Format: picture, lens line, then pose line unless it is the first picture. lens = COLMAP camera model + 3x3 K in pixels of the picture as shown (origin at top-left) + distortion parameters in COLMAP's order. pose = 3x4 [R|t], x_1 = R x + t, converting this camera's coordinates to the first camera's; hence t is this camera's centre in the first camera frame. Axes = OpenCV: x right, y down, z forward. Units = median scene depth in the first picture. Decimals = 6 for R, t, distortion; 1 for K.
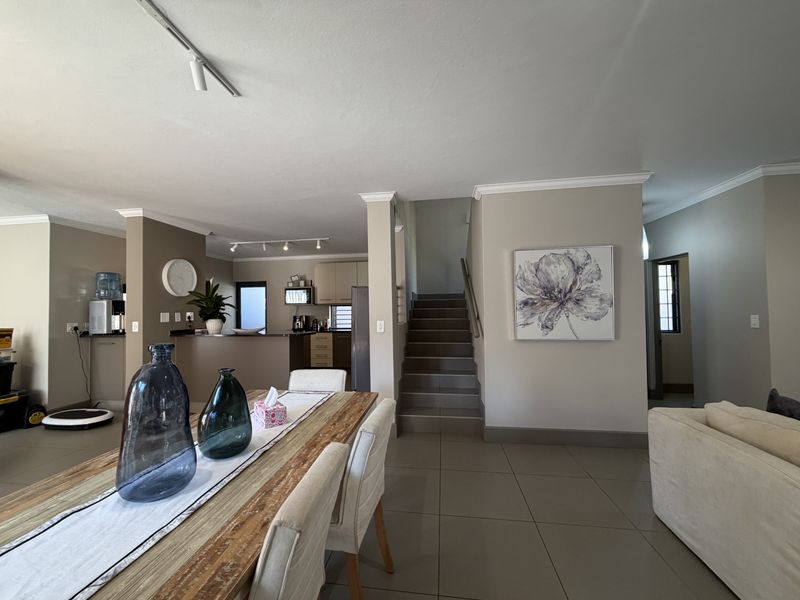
lens RADIAL K [[318.5, 0, 396.9], [0, 318.5, 299.7], [0, 0, 1]] dist [0.000003, 0.000099]
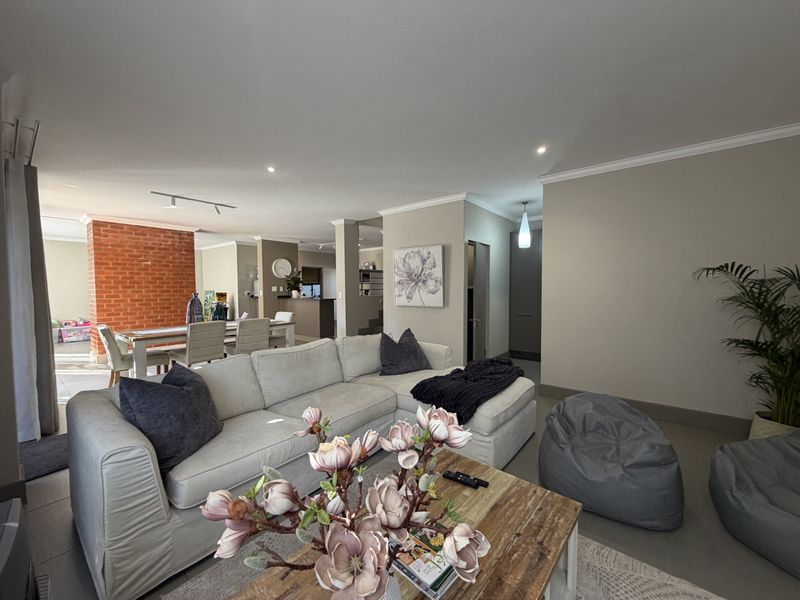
lens RADIAL K [[318.5, 0, 396.9], [0, 318.5, 299.7], [0, 0, 1]] dist [0.000003, 0.000099]
pose [[0.859499, 0.031973, -0.510137, 0.987233], [0.005279, 0.997433, 0.071410, -0.015175], [0.511110, -0.064070, 0.857124, -0.328440]]
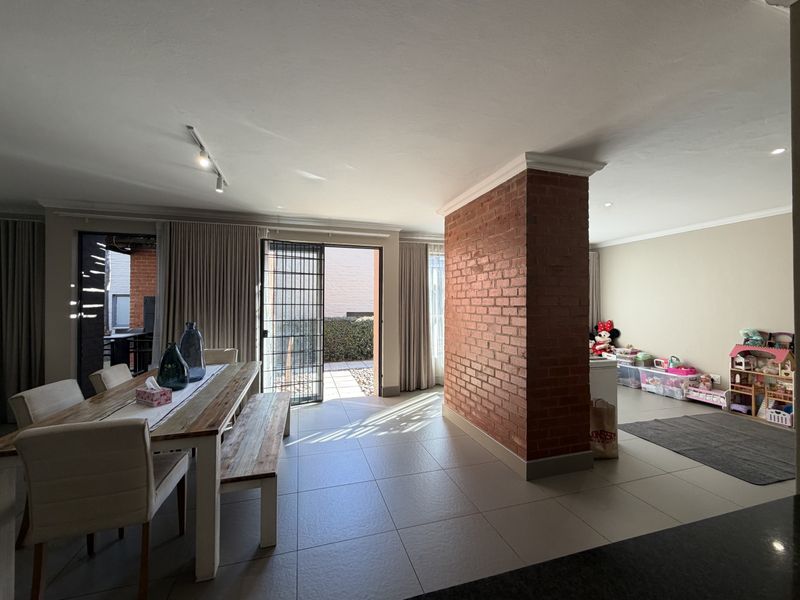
lens RADIAL K [[318.5, 0, 396.9], [0, 318.5, 299.7], [0, 0, 1]] dist [0.000003, 0.000099]
pose [[-0.907088, 0.007166, -0.420881, -0.320171], [0.021109, 0.999372, -0.028478, 0.022074], [0.420412, -0.034716, -0.906669, 1.086797]]
